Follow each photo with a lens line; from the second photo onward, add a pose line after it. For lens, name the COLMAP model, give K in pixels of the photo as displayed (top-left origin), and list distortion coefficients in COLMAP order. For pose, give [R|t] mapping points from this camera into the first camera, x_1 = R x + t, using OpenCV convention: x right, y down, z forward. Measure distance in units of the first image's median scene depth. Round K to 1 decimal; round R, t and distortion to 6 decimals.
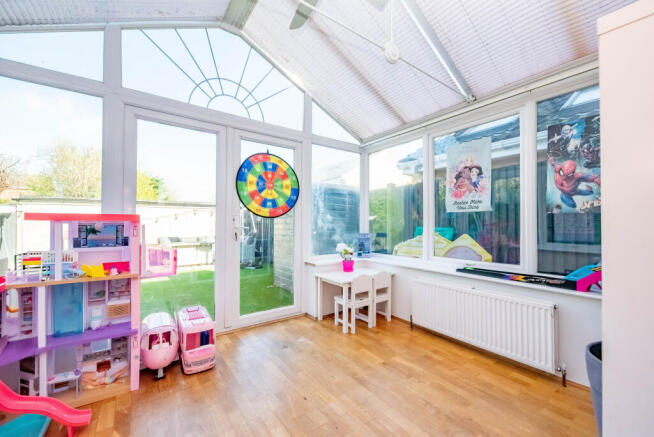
lens RADIAL K [[263.6, 0, 327.0], [0, 263.6, 218.5], [0, 0, 1]] dist [0.000209, 0.000049]
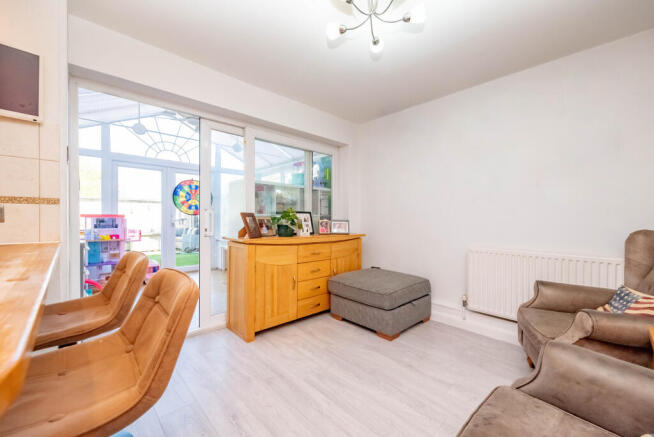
lens RADIAL K [[265.5, 0, 331.4], [0, 265.5, 219.1], [0, 0, 1]] dist [0.000460, -0.000098]
pose [[0.991224, 0.000300, 0.132189, 0.564101], [-0.003317, 0.999739, 0.022602, -0.022634], [-0.132148, -0.022842, 0.990967, -1.108156]]
